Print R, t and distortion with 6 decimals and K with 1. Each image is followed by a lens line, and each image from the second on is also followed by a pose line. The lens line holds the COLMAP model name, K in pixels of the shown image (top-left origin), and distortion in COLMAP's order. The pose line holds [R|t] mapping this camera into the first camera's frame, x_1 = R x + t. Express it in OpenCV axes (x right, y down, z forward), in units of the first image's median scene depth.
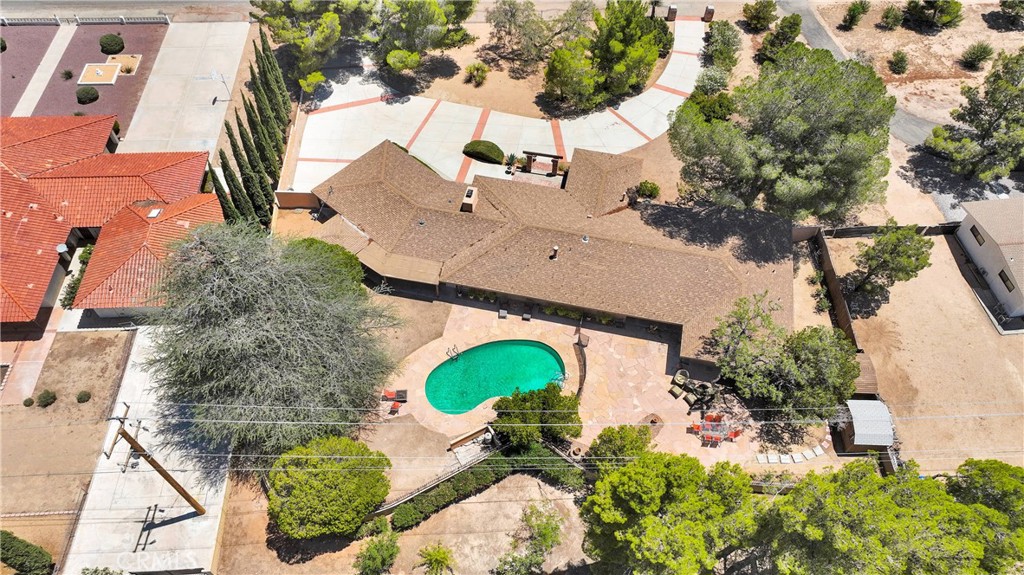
lens RADIAL K [[719.1, 0, 512.0], [0, 719.1, 287.5], [0, 0, 1]] dist [0.014175, 0.001769]
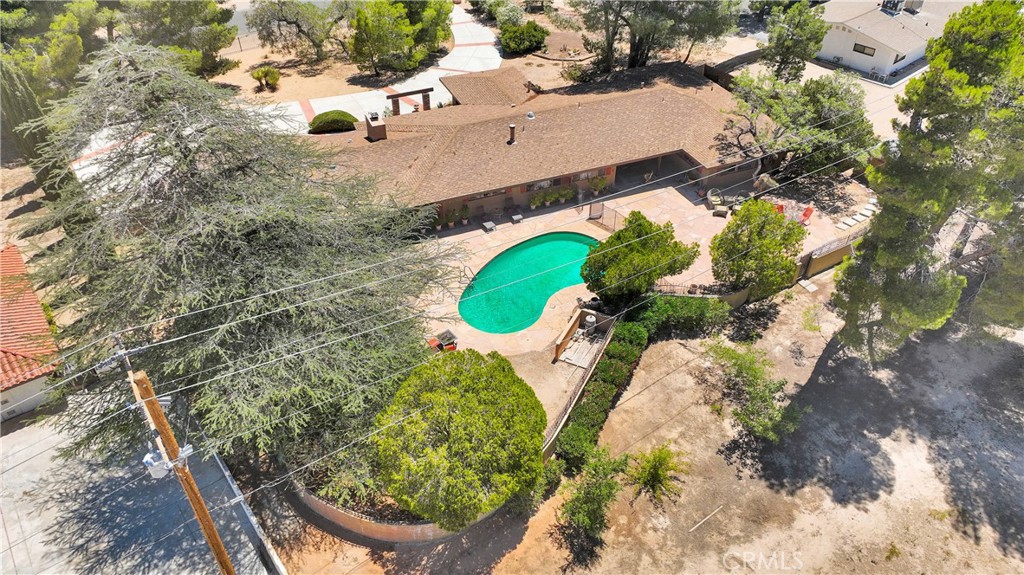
lens RADIAL K [[719.1, 0, 512.0], [0, 719.1, 287.5], [0, 0, 1]] dist [0.014175, 0.001769]
pose [[0.824848, -0.367756, 0.429396, -0.339509], [0.464714, 0.873589, -0.144508, 0.211998], [-0.321971, 0.318744, 0.891480, 0.325253]]
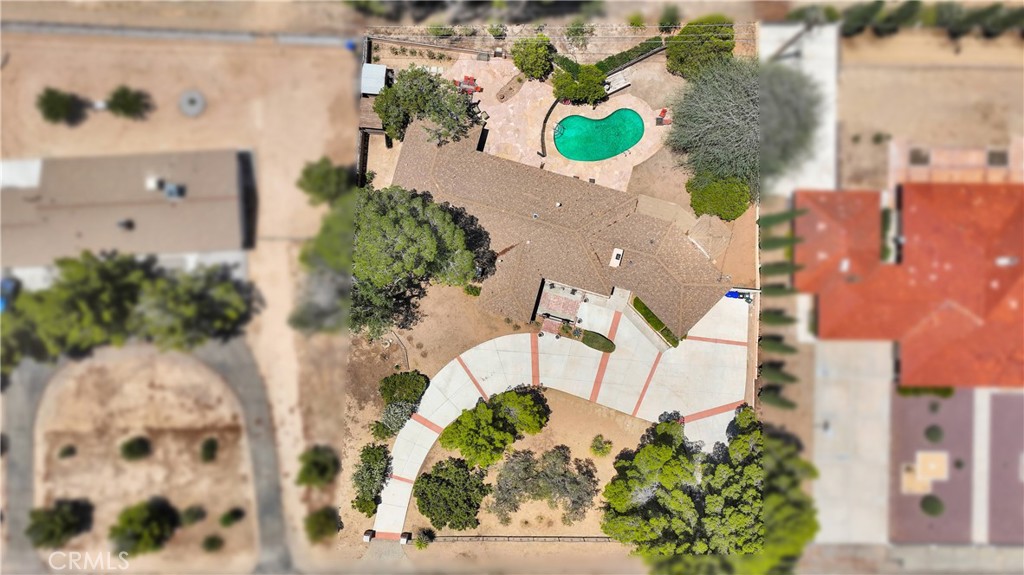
lens RADIAL K [[719.1, 0, 512.0], [0, 719.1, 287.5], [0, 0, 1]] dist [0.014175, 0.001769]
pose [[-0.997707, -0.059909, -0.031493, 0.179792], [0.030355, -0.811951, 0.582936, -0.980666], [-0.060494, 0.580644, 0.811907, -0.051580]]
